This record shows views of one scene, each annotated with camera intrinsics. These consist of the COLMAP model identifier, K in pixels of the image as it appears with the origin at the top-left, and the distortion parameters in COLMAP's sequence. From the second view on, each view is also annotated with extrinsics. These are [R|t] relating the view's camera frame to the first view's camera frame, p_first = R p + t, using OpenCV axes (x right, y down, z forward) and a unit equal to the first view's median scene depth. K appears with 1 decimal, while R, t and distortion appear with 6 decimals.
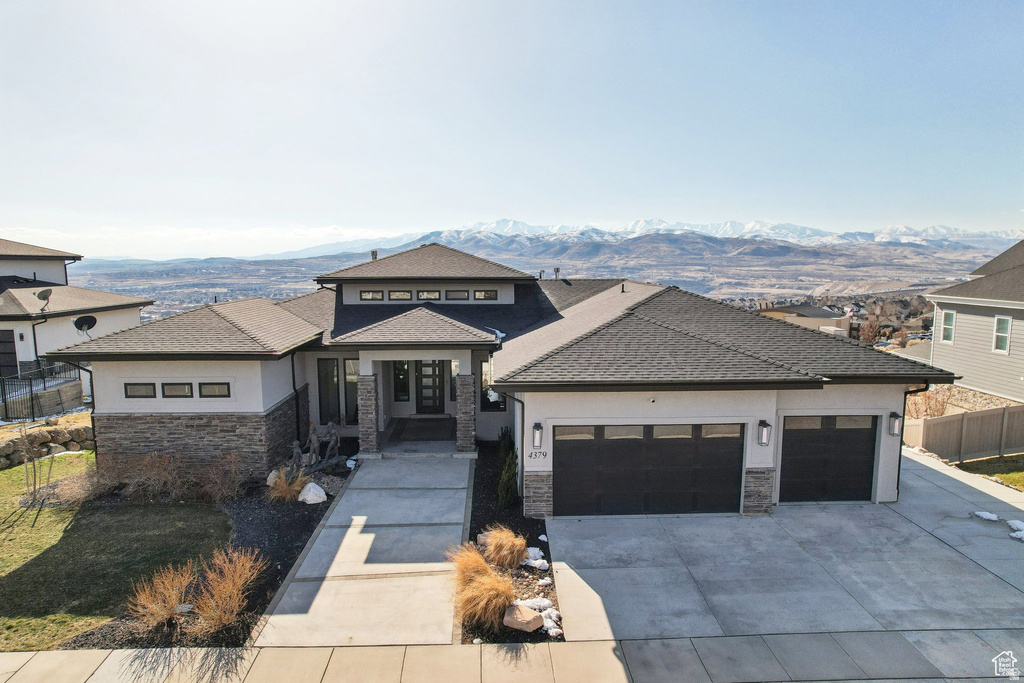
lens RADIAL K [[661.7, 0, 507.8], [0, 661.7, 344.3], [0, 0, 1]] dist [-0.073938, 0.071299]
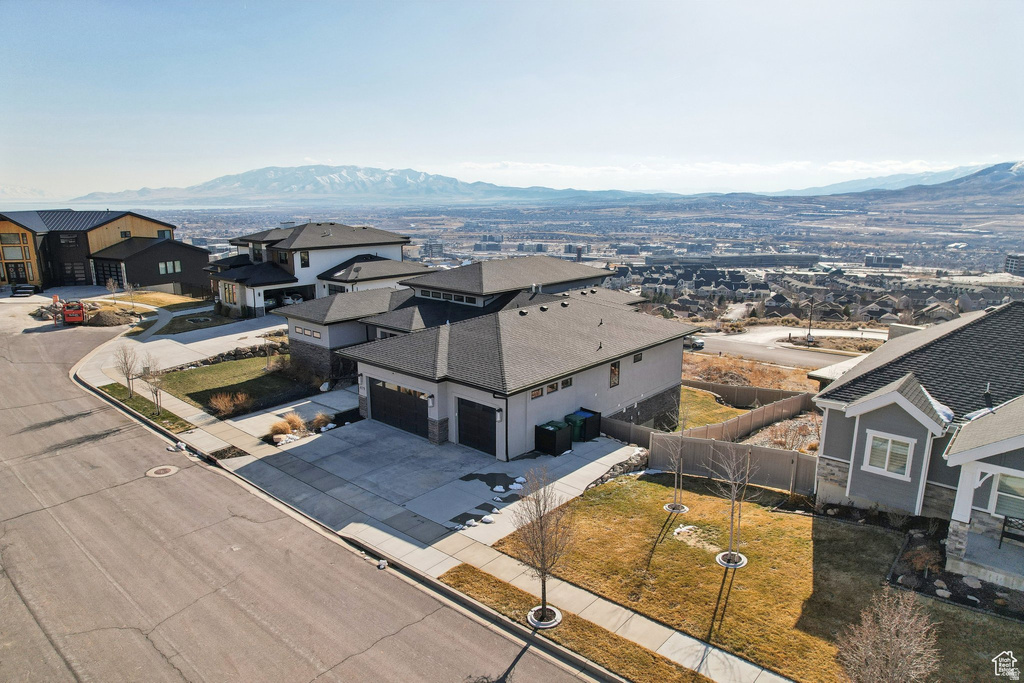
lens RADIAL K [[648.8, 0, 512.0], [0, 648.8, 341.5], [0, 0, 1]] dist [-0.073276, 0.066743]
pose [[0.736684, 0.155700, -0.658069, 1.718799], [-0.092886, 0.987207, 0.129592, -0.292663], [0.669828, -0.034343, 0.741722, -0.227456]]
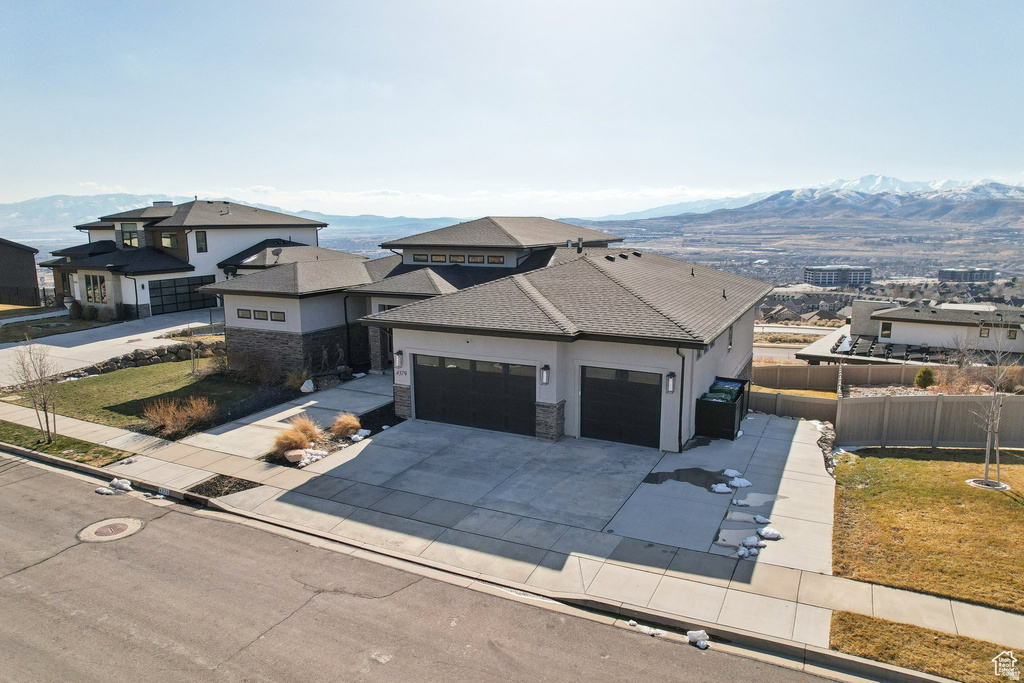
lens RADIAL K [[661.7, 0, 507.8], [0, 661.7, 344.3], [0, 0, 1]] dist [-0.073938, 0.071299]
pose [[0.877842, 0.085199, -0.471312, 0.889037], [-0.057752, 0.995700, 0.072427, -0.010724], [0.475456, -0.036360, 0.878988, -0.141962]]
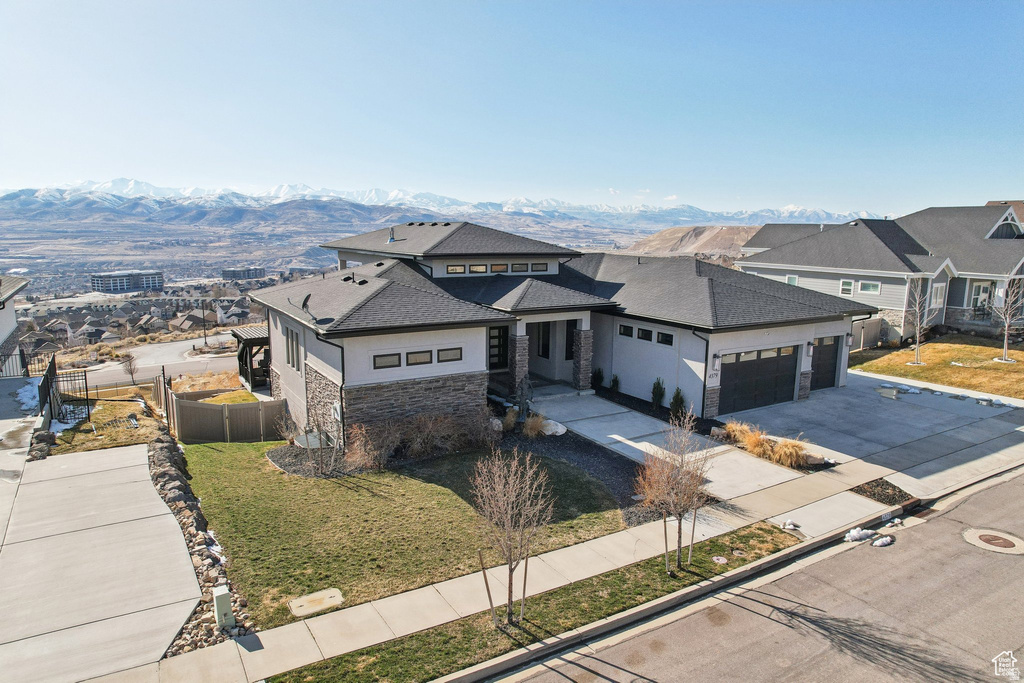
lens RADIAL K [[661.7, 0, 507.8], [0, 661.7, 344.3], [0, 0, 1]] dist [-0.073938, 0.071299]
pose [[0.870095, -0.073639, 0.487352, -1.041989], [0.049532, 0.996834, 0.062191, -0.017090], [-0.490389, -0.029972, 0.870988, -0.060150]]
